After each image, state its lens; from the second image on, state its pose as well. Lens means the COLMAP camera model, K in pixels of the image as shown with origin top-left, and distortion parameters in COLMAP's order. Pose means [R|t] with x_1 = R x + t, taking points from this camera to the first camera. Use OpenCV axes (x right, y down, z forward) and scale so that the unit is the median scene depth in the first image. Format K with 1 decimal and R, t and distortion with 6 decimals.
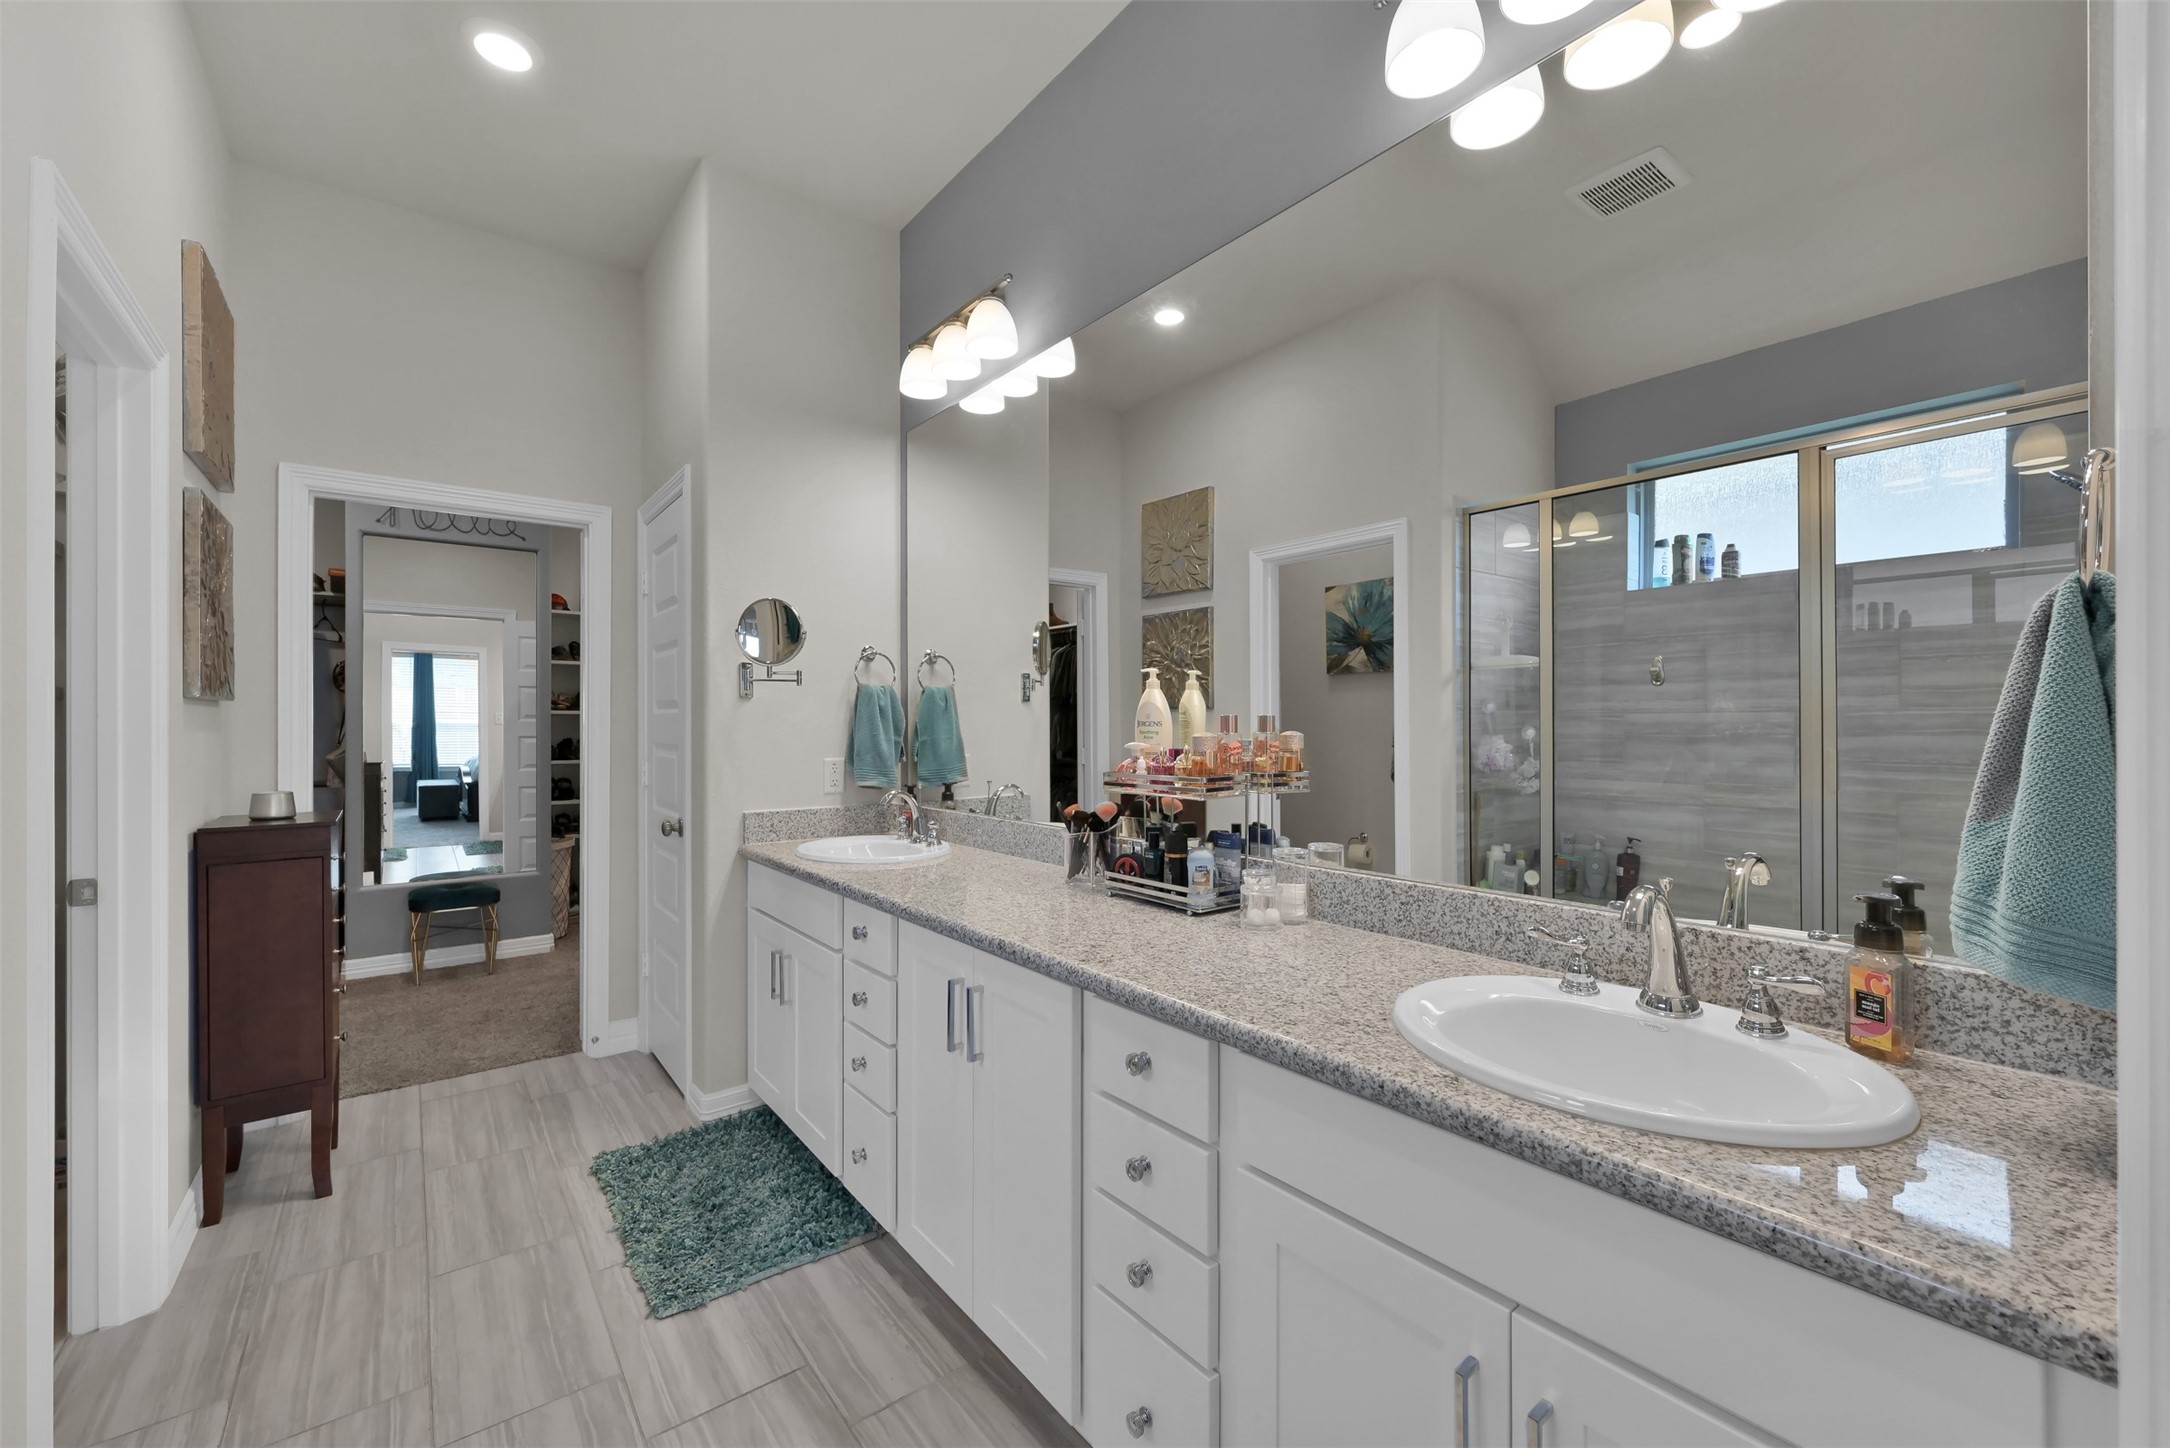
lens RADIAL K [[866.3, 0, 1080.7], [0, 866.3, 724.1], [0, 0, 1]] dist [0.000622, -0.000153]
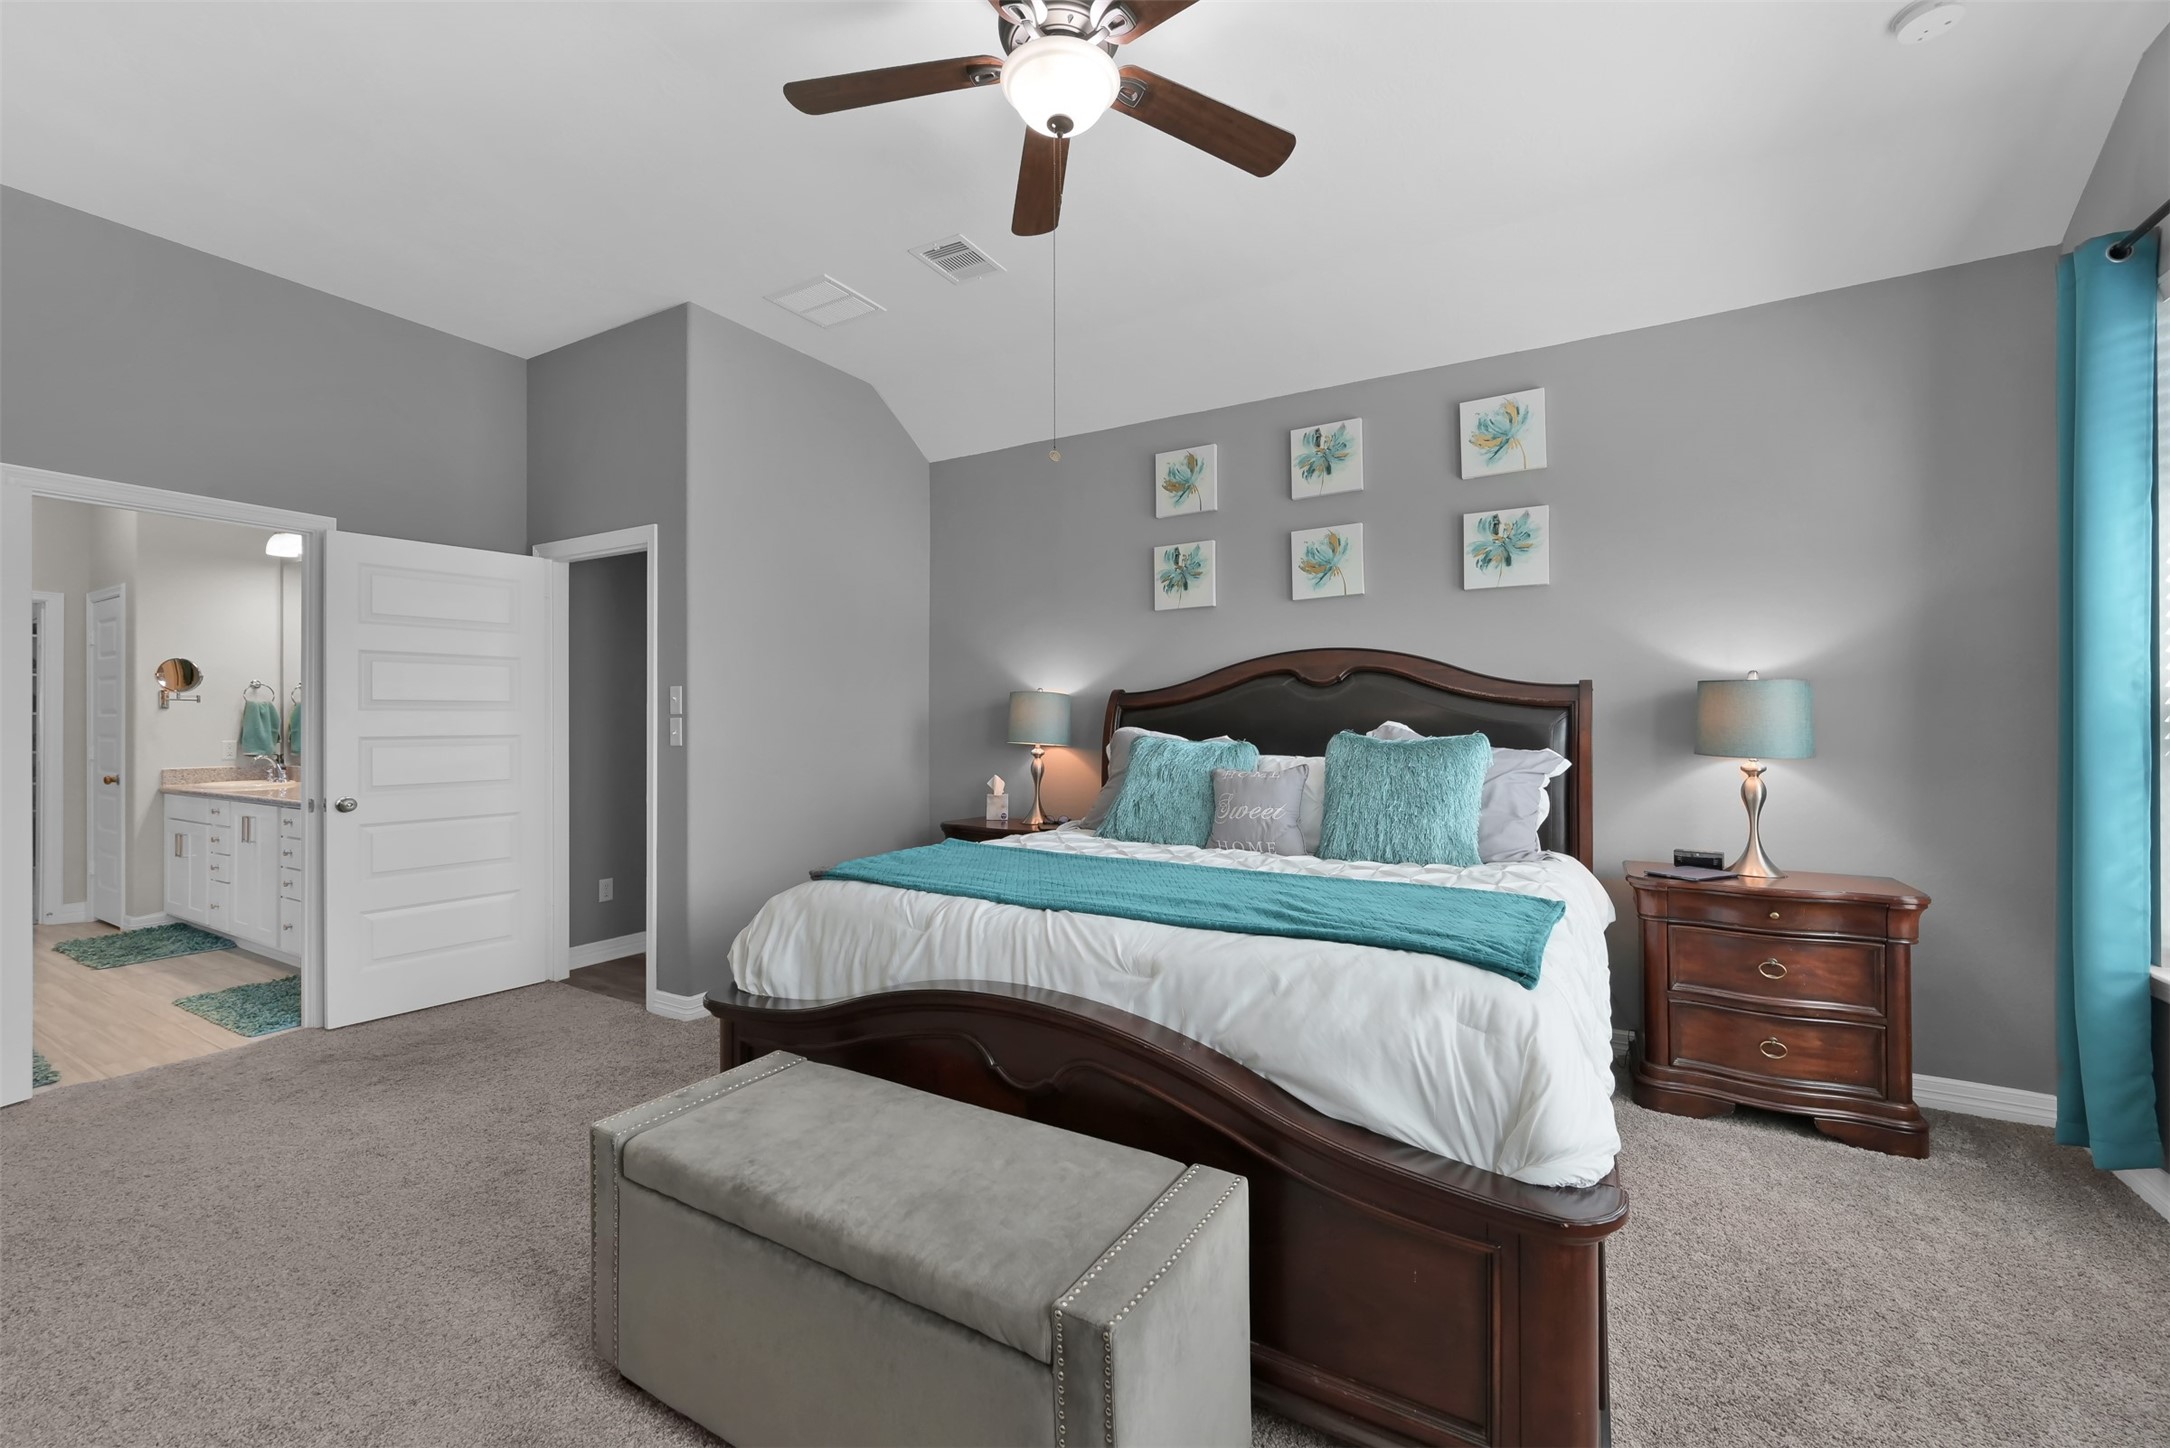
lens RADIAL K [[866.3, 0, 1095.3], [0, 866.3, 714.6], [0, 0, 1]] dist [0.000622, -0.000153]
pose [[0.925475, -0.003517, 0.378792, 0.777949], [0.004885, 0.999985, -0.002650, -0.003239], [-0.378777, 0.004303, 0.925478, -1.520693]]
